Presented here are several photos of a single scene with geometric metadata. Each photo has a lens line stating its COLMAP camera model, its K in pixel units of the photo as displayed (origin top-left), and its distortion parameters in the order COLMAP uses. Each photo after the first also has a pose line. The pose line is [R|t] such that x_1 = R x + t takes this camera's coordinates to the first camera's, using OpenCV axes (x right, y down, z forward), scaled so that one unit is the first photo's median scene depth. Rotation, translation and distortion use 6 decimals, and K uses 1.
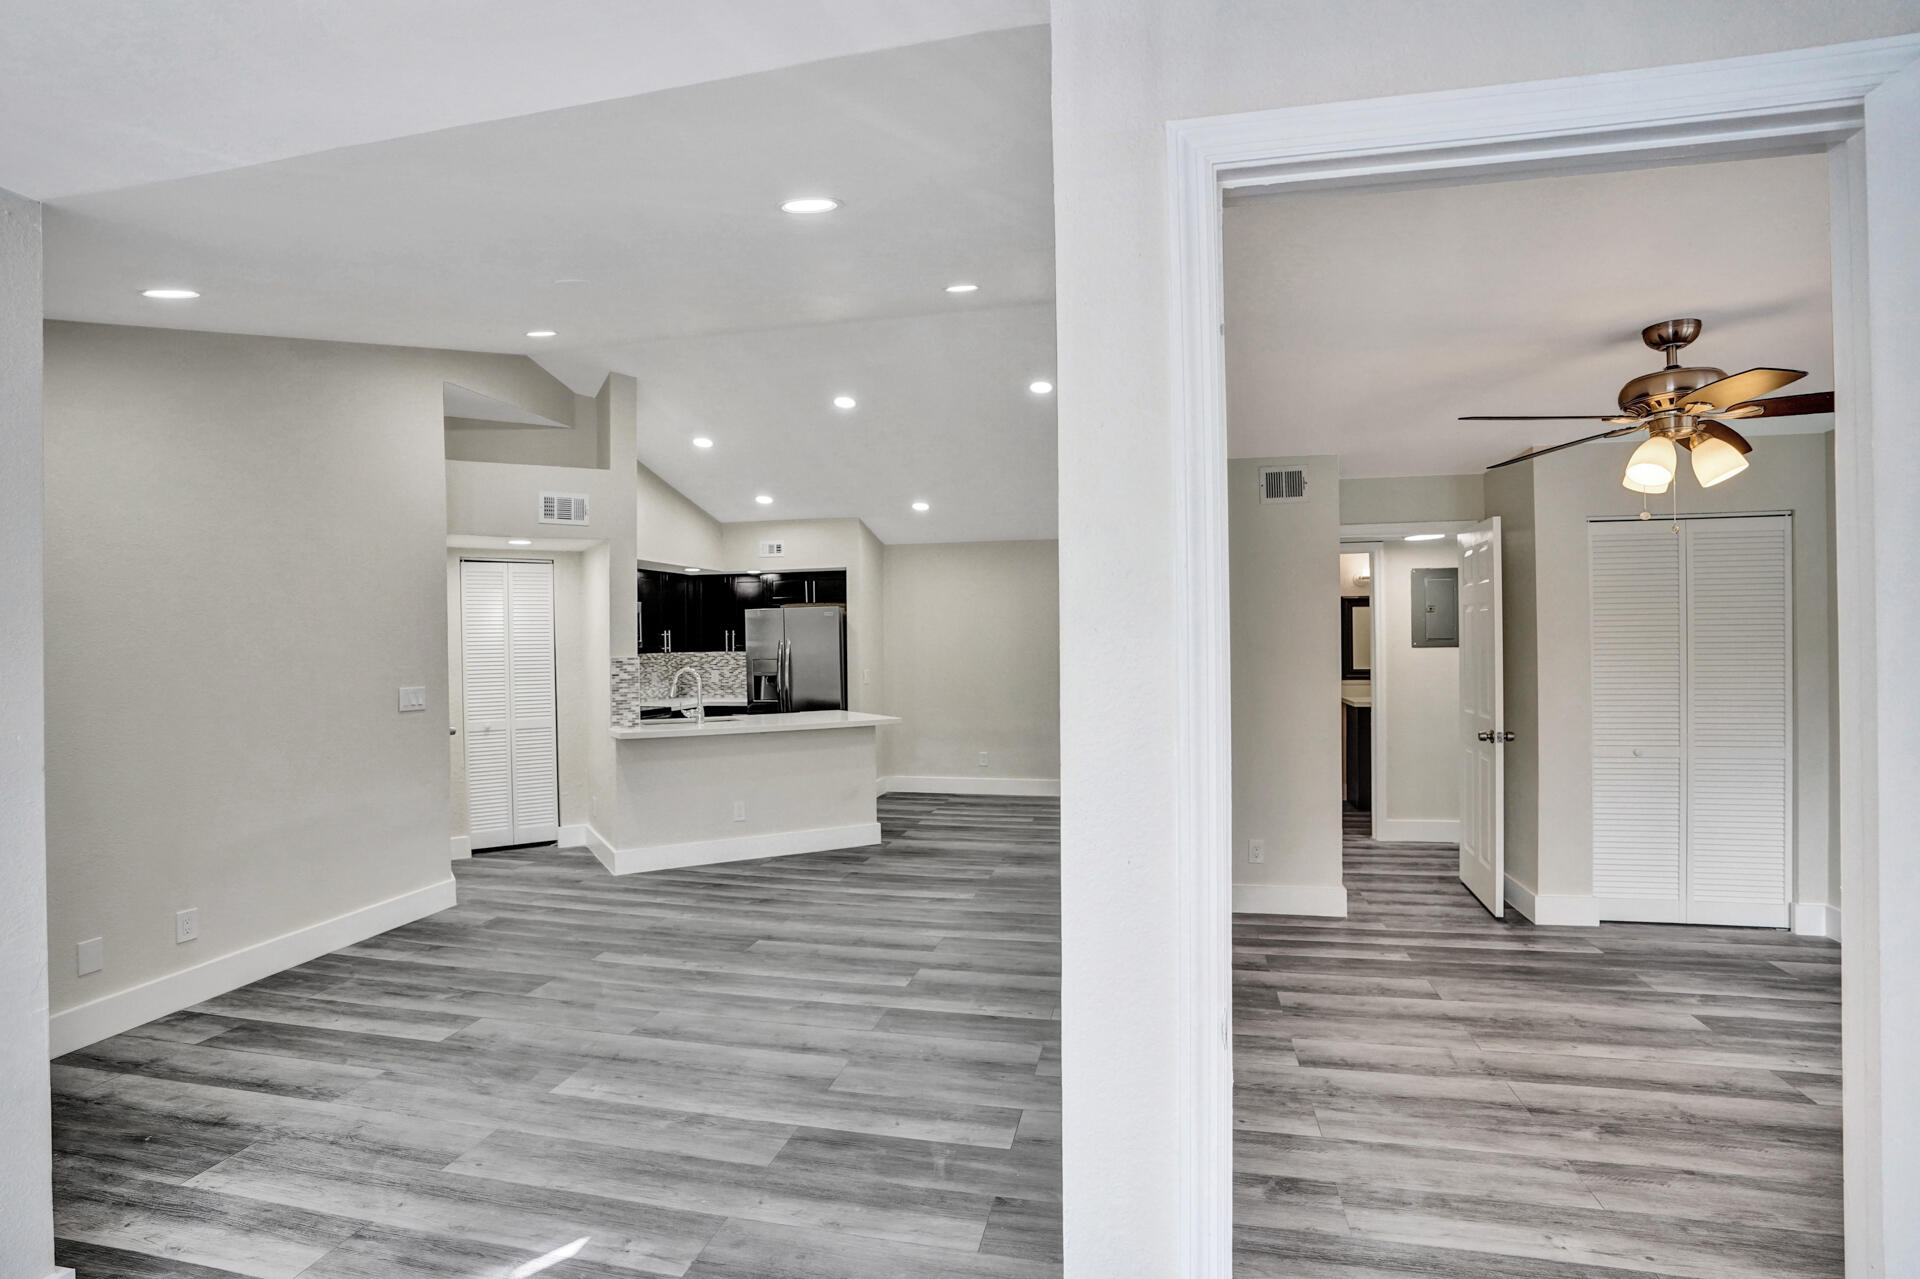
lens RADIAL K [[919.9, 0, 950.8], [0, 919.9, 641.2], [0, 0, 1]] dist [-0.065244, 0.029628]
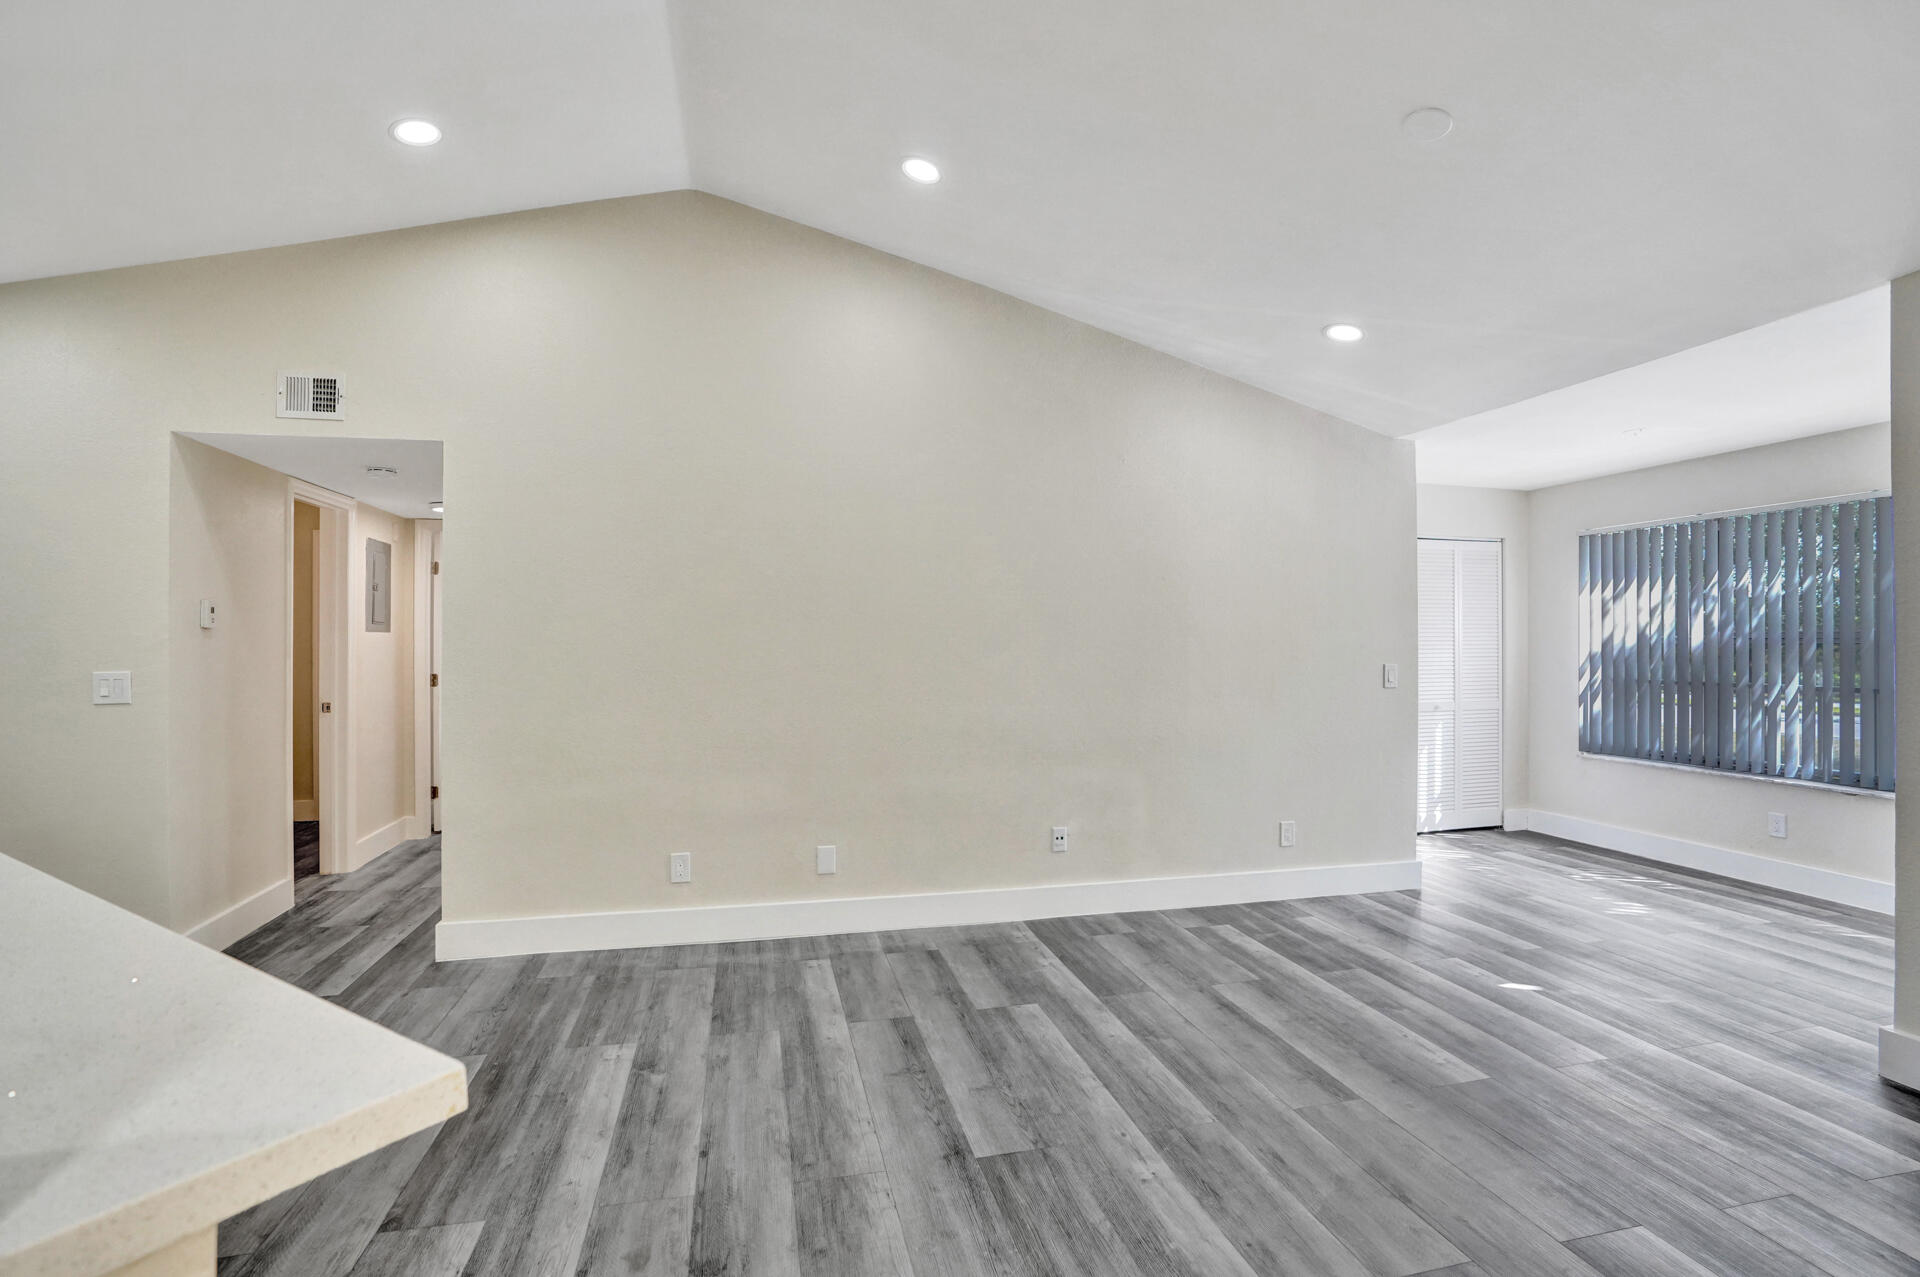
lens RADIAL K [[889.2, 0, 960.0], [0, 889.2, 638.5], [0, 0, 1]] dist [-0.065654, 0.024241]
pose [[-0.449982, 0.017535, 0.892866, -0.533532], [0.007228, 0.999846, -0.015994, 0.033563], [-0.893009, -0.000743, -0.450039, 1.006835]]
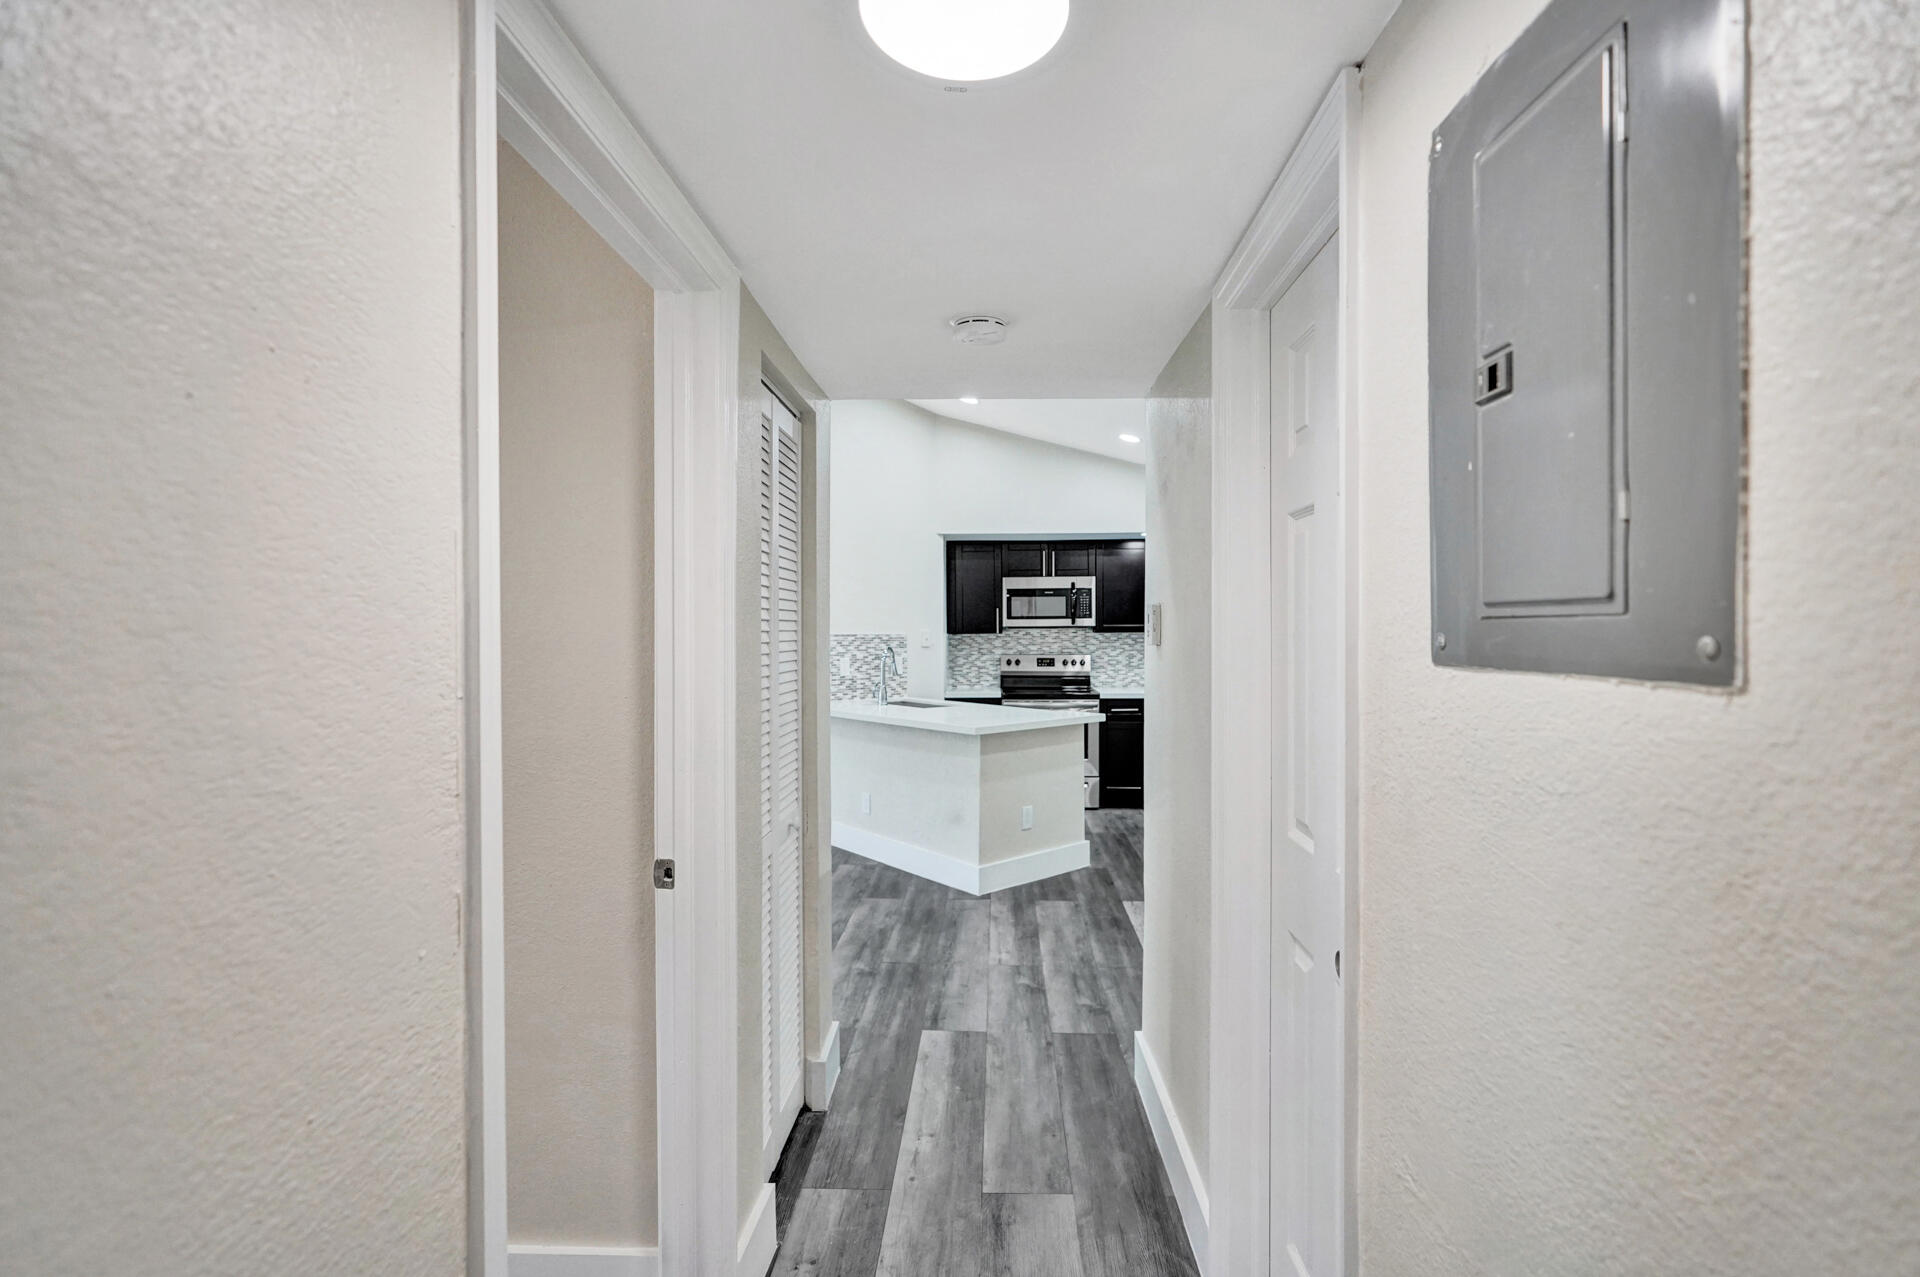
lens RADIAL K [[869.2, 0, 939.9], [0, 869.2, 638.9], [0, 0, 1]] dist [-0.020979, -0.000022]
pose [[0.169479, 0.020659, -0.985317, 0.720562], [-0.000646, 0.999782, 0.020852, 0.002484], [0.985534, -0.002898, 0.169456, 1.038889]]
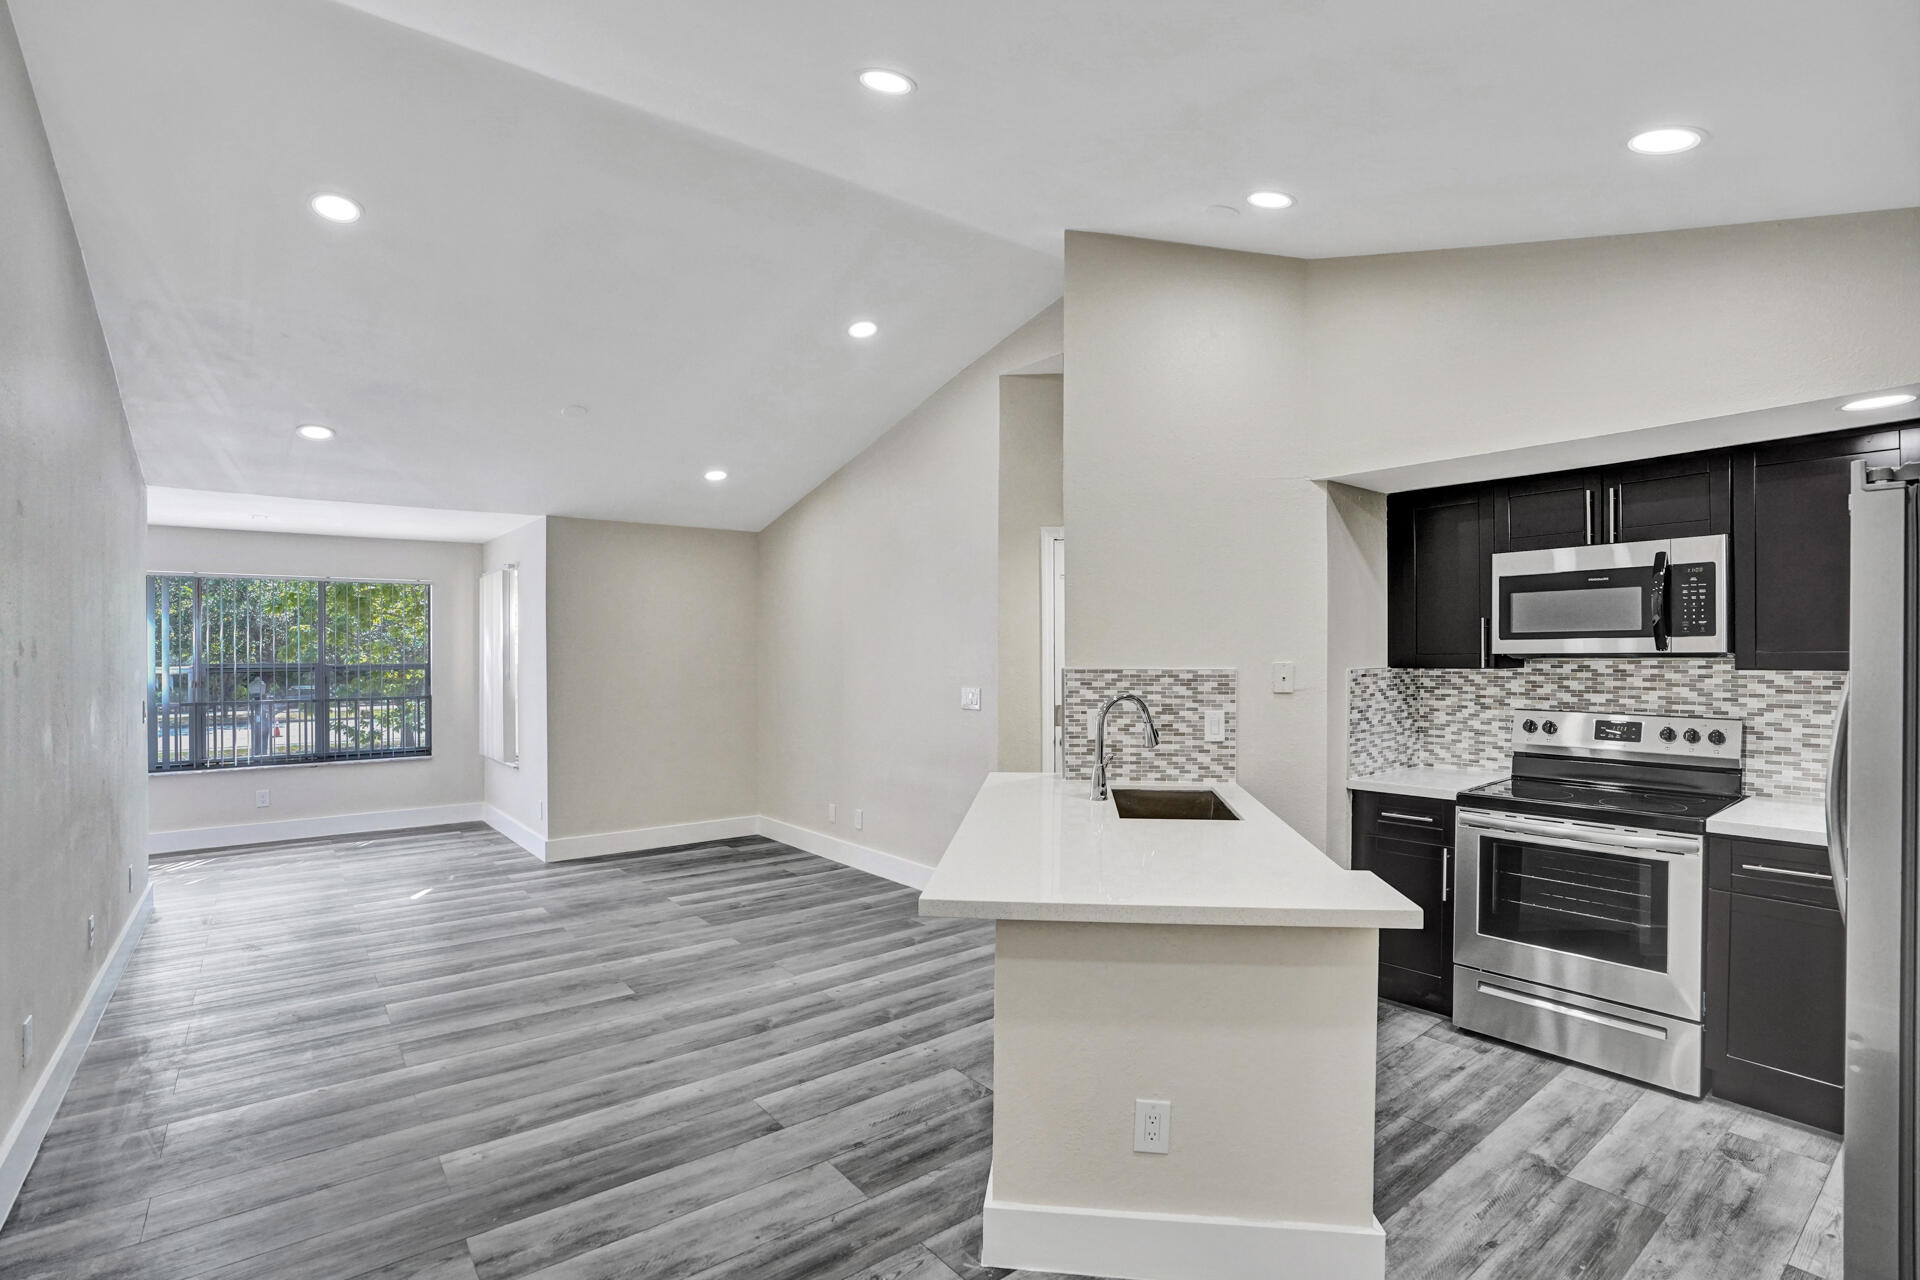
lens RADIAL K [[902.5, 0, 956.3], [0, 902.5, 640.2], [0, 0, 1]] dist [-0.063494, 0.025928]
pose [[-0.623292, 0.005033, -0.781973, 0.210698], [0.010755, 0.999940, -0.002137, -0.001925], [0.781916, -0.009742, -0.623308, 1.446224]]
